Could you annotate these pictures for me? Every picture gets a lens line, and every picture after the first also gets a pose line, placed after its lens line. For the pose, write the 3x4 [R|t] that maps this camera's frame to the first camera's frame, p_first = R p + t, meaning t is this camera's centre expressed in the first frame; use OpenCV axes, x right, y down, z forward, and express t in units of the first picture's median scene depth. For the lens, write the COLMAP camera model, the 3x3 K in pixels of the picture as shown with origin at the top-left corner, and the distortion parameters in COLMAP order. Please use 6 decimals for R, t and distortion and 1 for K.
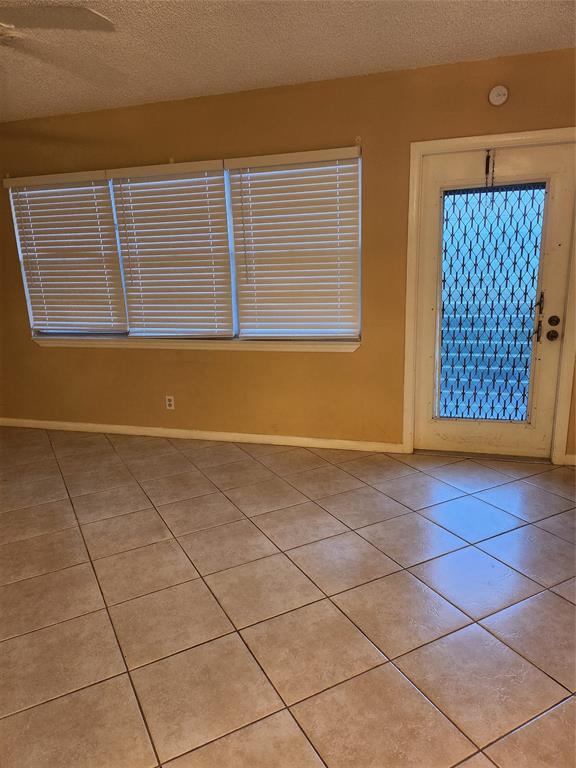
lens RADIAL K [[532.4, 0, 288.5], [0, 532.4, 387.5], [0, 0, 1]] dist [0.053583, -0.079478]
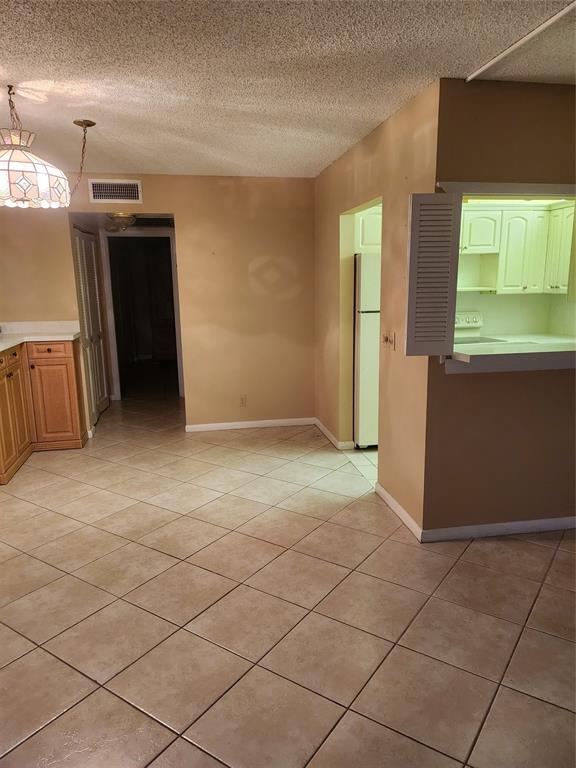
lens RADIAL K [[540.5, 0, 292.8], [0, 540.5, 385.4], [0, 0, 1]] dist [0.061587, -0.074155]
pose [[-0.888371, 0.138184, -0.437837, 0.132040], [-0.065279, 0.905929, 0.418368, -0.200782], [0.454461, 0.400248, -0.795781, 0.669706]]
